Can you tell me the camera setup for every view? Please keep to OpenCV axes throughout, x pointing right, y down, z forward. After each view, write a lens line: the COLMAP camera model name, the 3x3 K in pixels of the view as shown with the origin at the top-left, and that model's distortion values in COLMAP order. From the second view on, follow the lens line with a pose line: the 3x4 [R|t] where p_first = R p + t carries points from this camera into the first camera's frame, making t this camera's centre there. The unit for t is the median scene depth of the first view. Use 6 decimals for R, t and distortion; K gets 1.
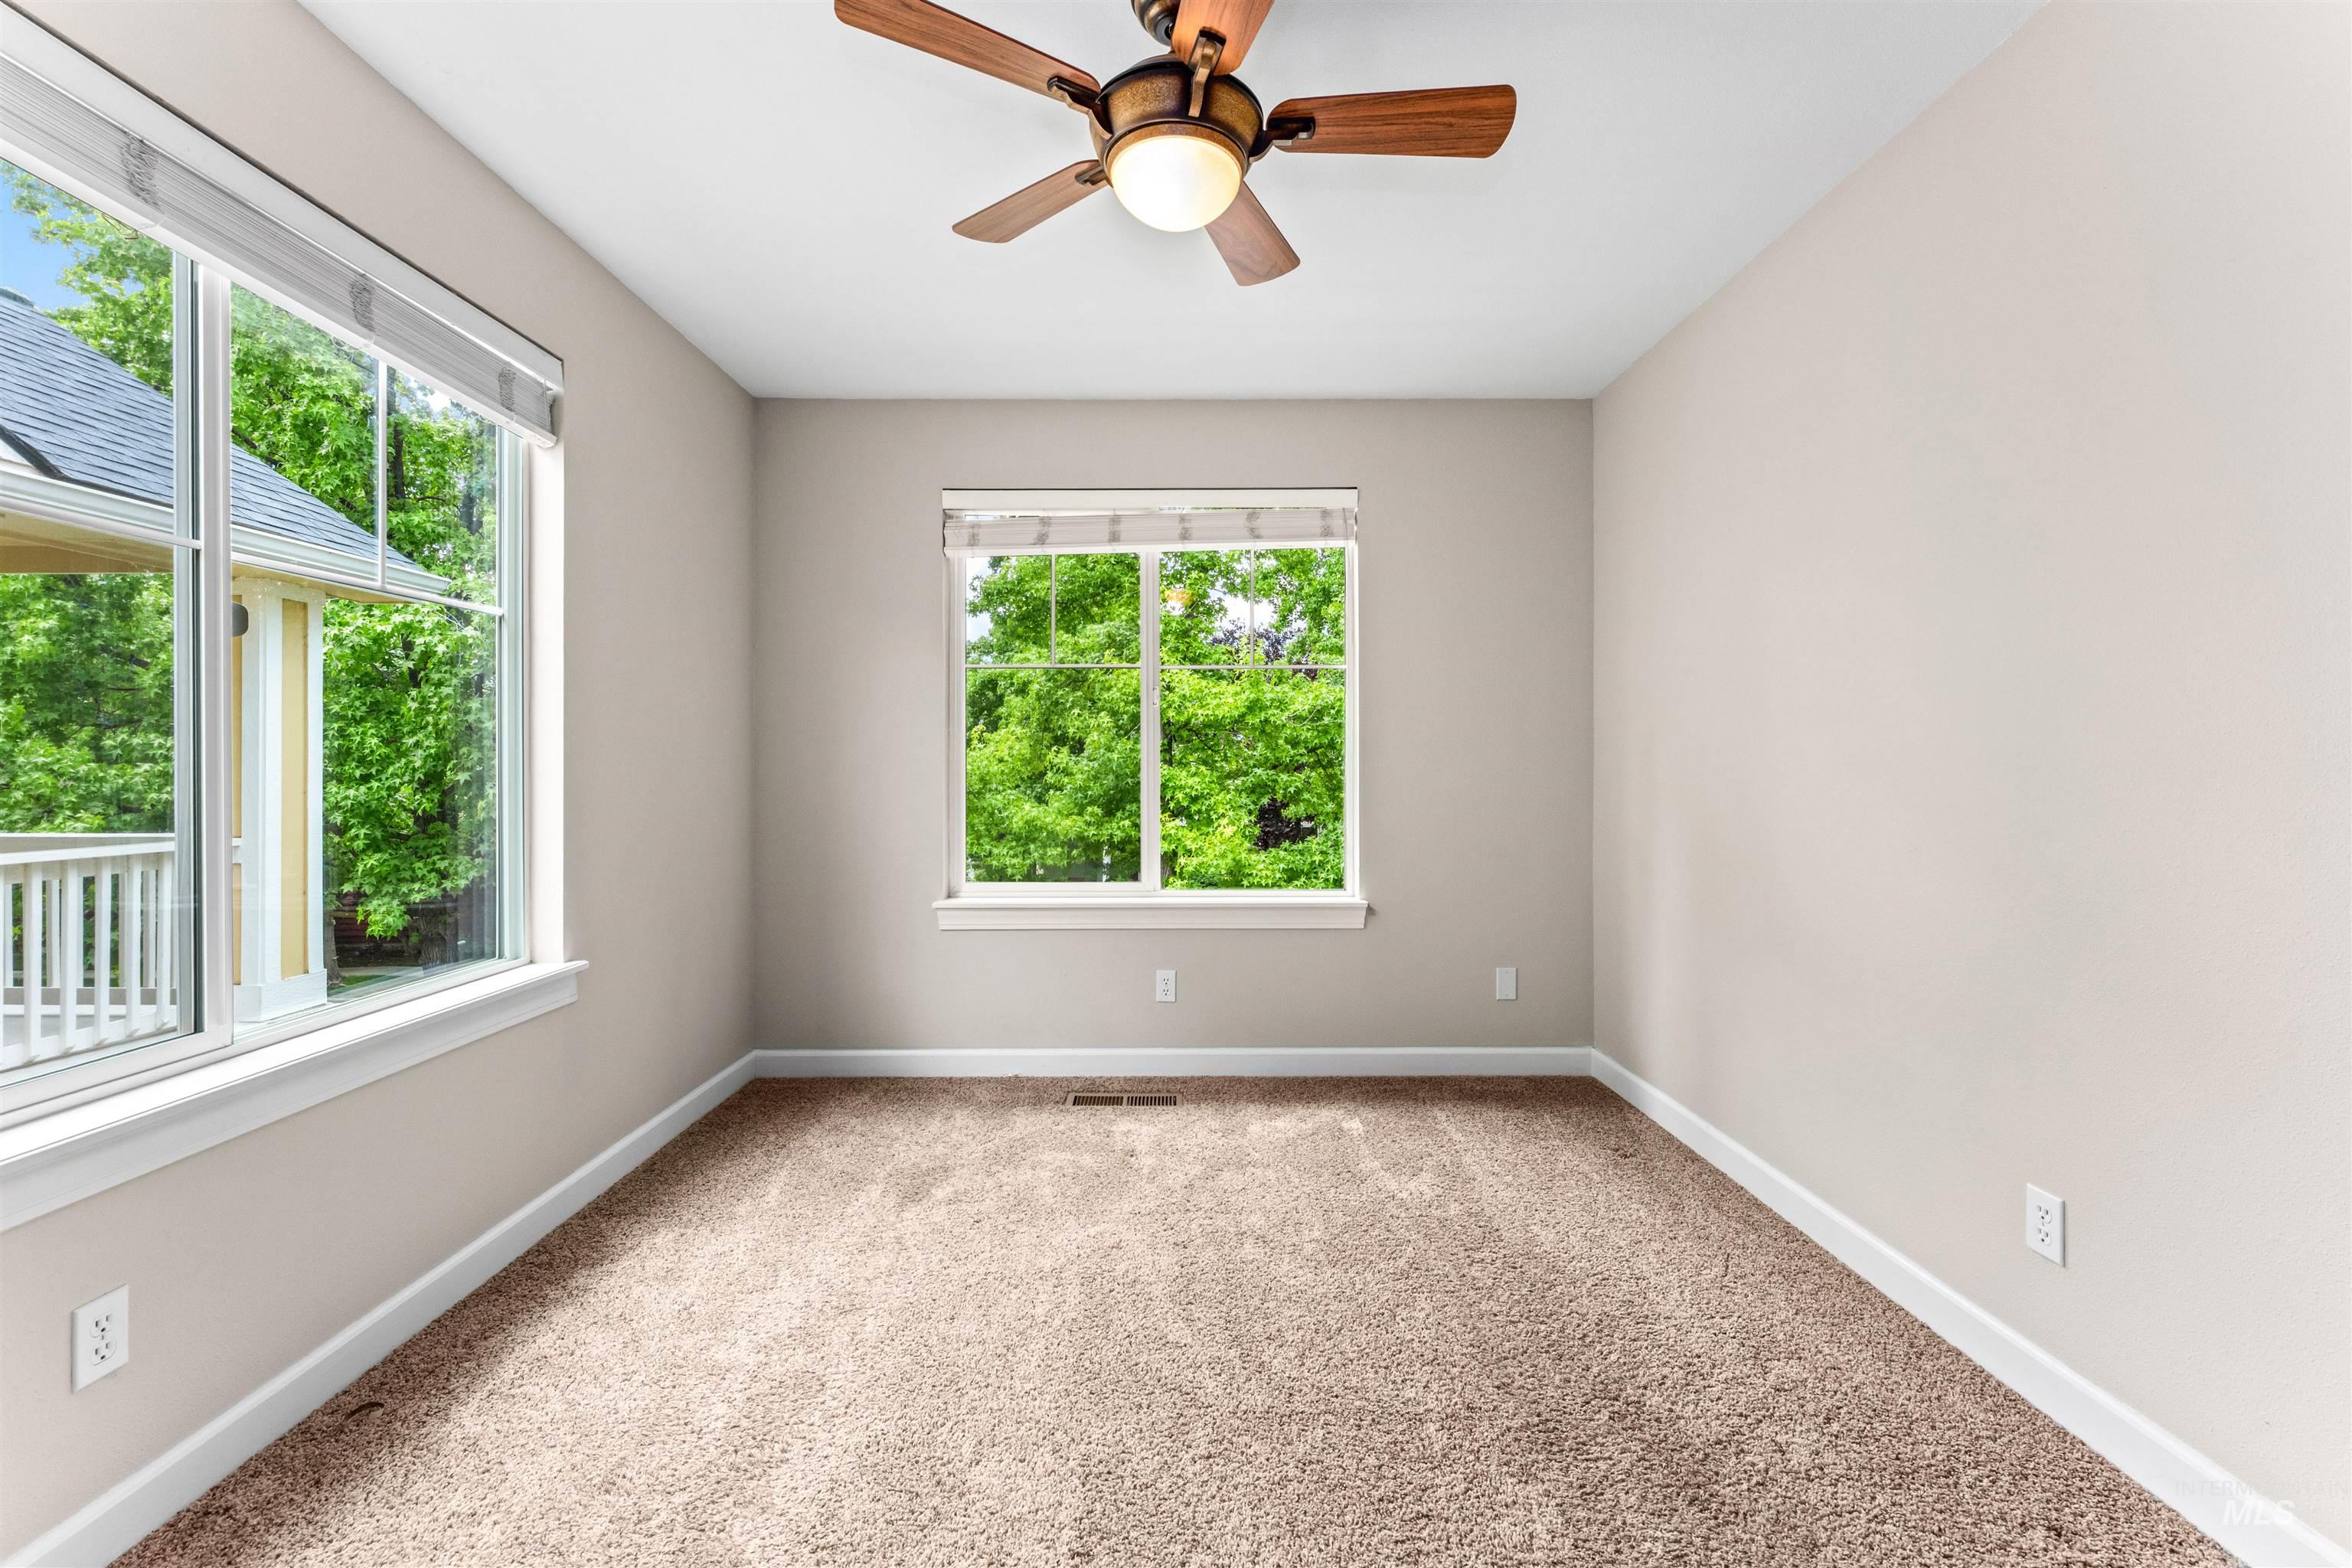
lens RADIAL K [[947.1, 0, 1176.6], [0, 947.1, 772.3], [0, 0, 1]] dist [0.000247, -0.000607]
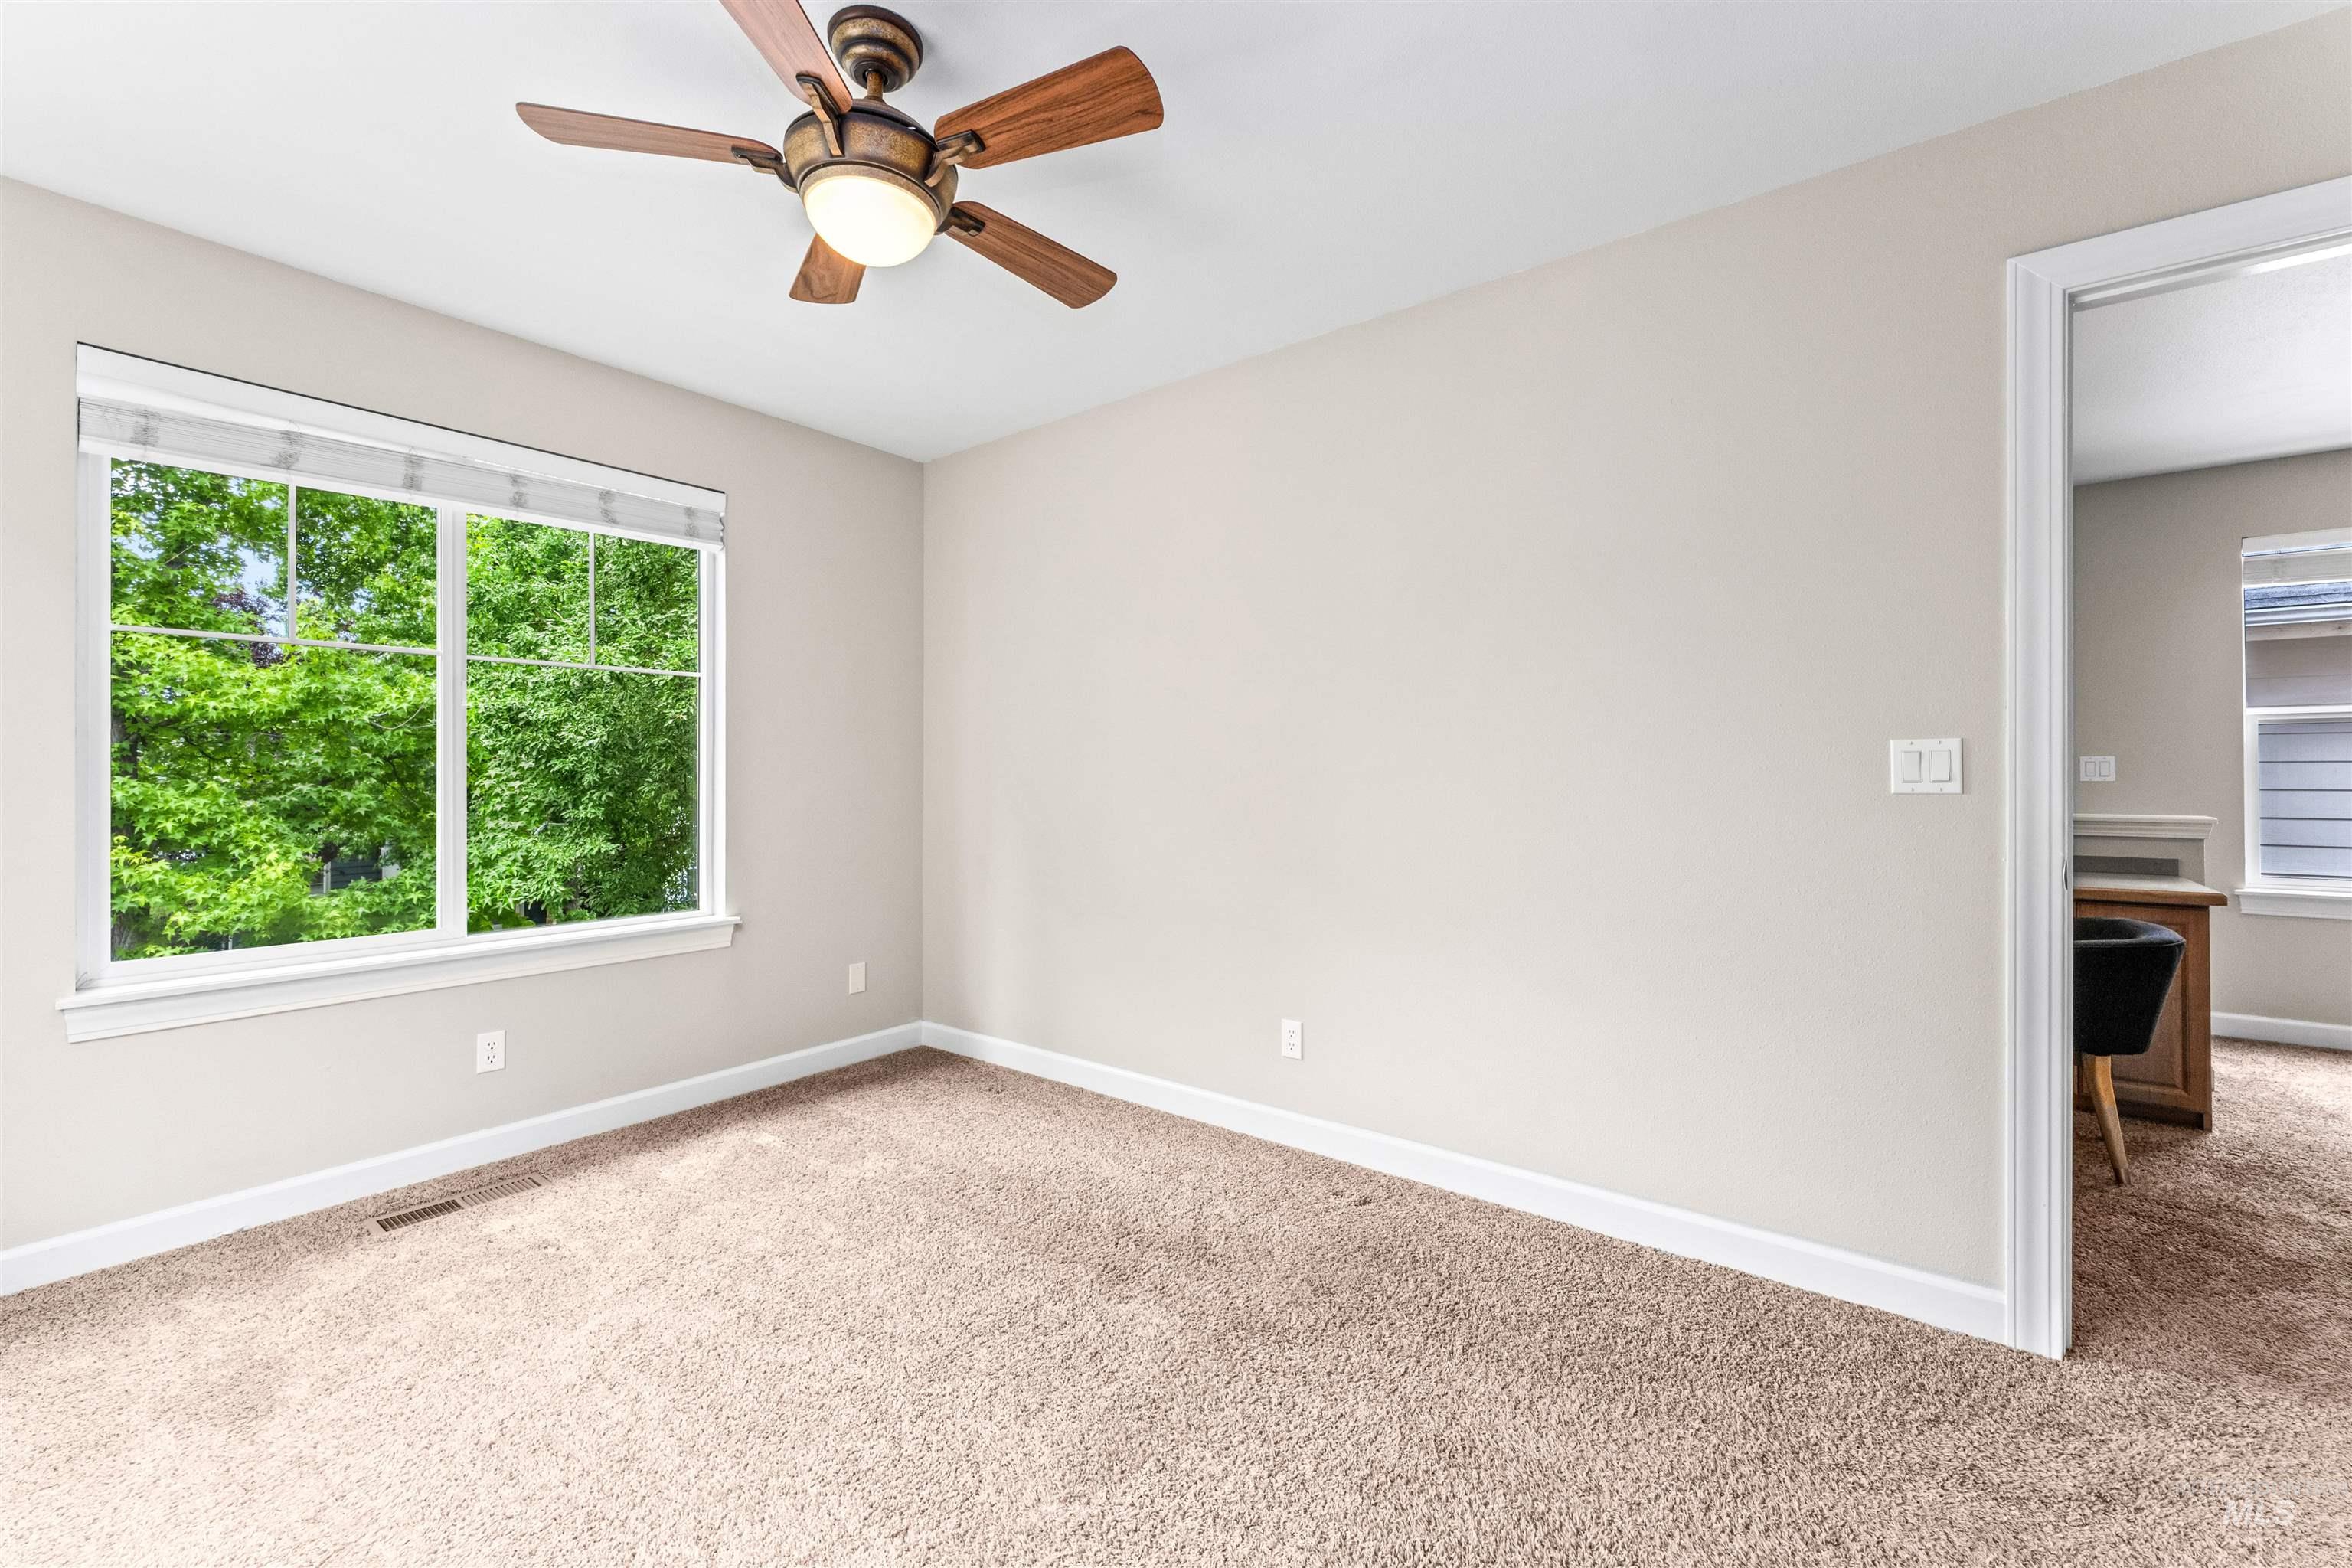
lens RADIAL K [[929.2, 0, 1176.0], [0, 929.2, 784.0], [0, 0, 1]] dist [-0.000076, -0.000475]
pose [[0.627848, -0.008134, 0.778294, -0.282627], [0.009055, 0.999954, 0.003146, -0.000302], [-0.778284, 0.005073, 0.627893, 0.046140]]
